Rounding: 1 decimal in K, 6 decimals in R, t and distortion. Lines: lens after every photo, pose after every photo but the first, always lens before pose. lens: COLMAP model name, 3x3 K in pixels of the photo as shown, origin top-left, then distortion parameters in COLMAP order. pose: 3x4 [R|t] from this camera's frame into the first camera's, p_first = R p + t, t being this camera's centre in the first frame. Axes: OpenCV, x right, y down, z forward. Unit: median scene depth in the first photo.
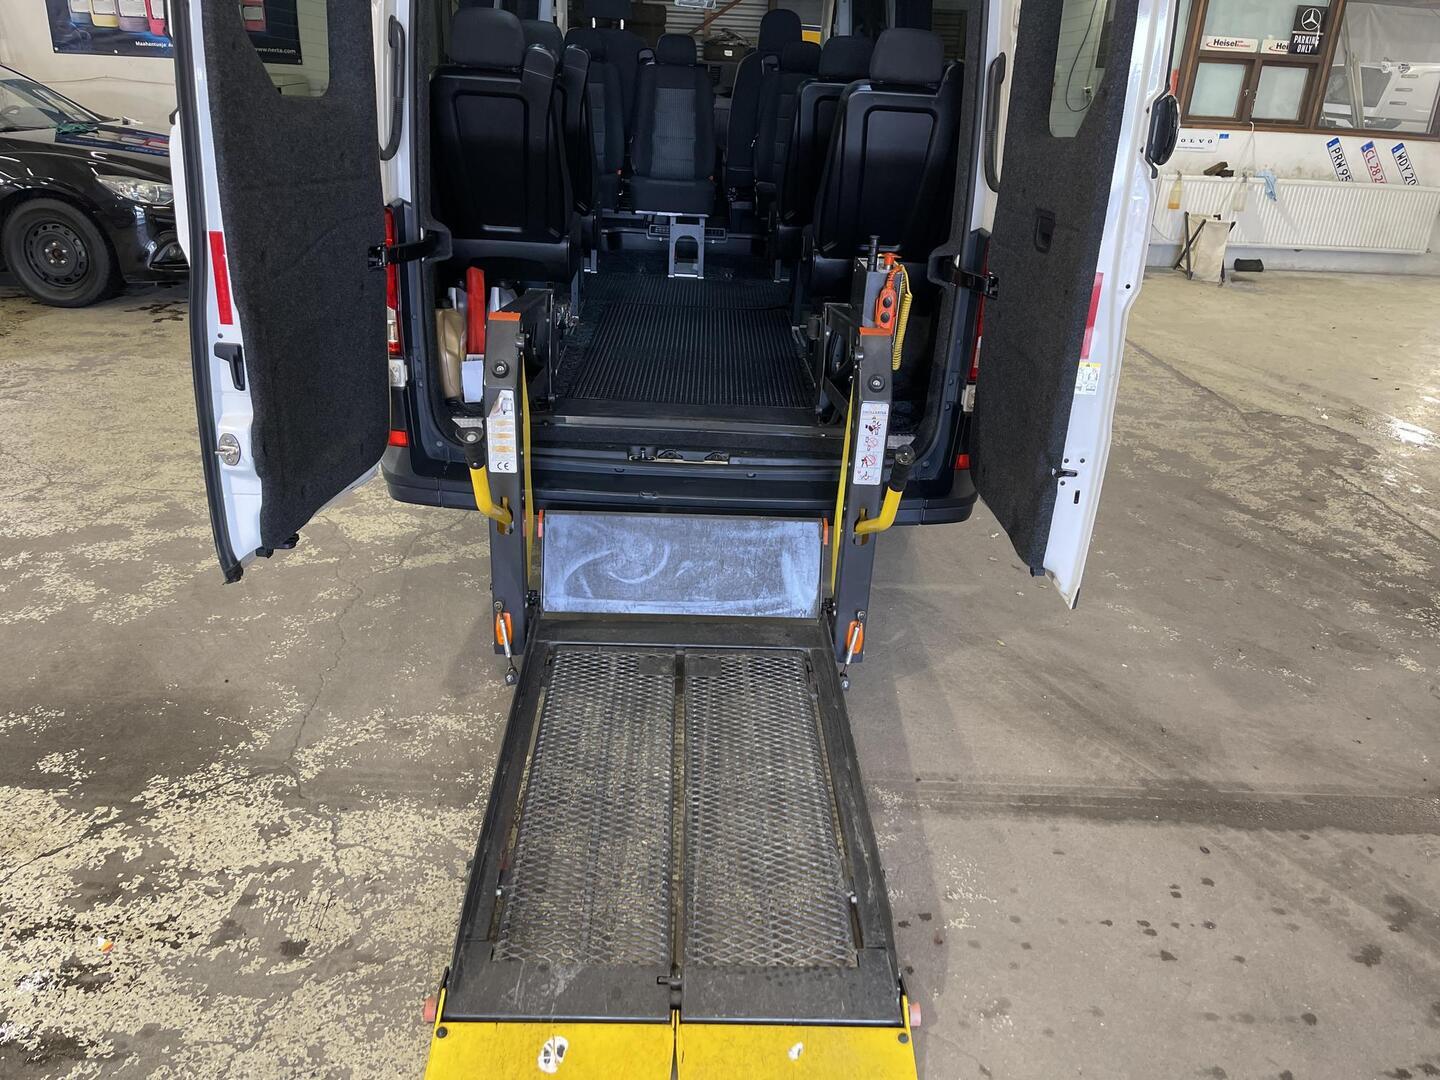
lens RADIAL K [[1086.1, 0, 727.6], [0, 1086.1, 533.8], [0, 0, 1]] dist [0.055666, -0.070647]
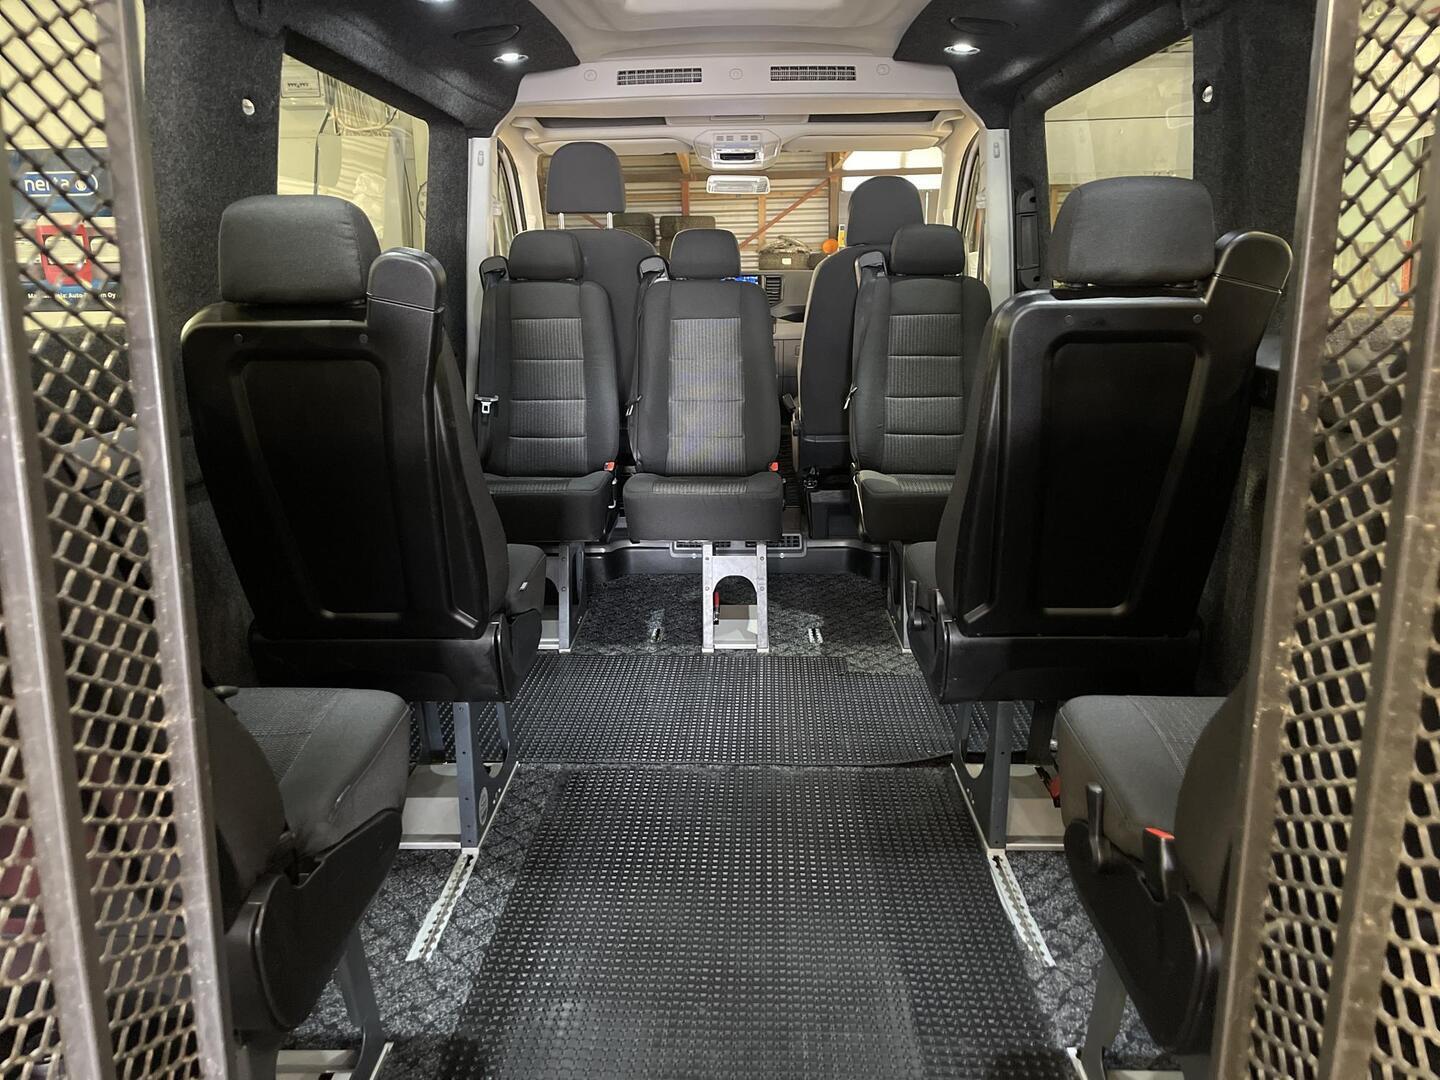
lens RADIAL K [[1086.1, 0, 714.0], [0, 1086.1, 541.0], [0, 0, 1]] dist [0.055666, -0.070647]
pose [[0.996056, -0.046991, -0.075268, -0.005844], [0.033813, 0.985266, -0.167650, -0.196670], [0.082037, 0.164444, 0.982969, 0.460534]]
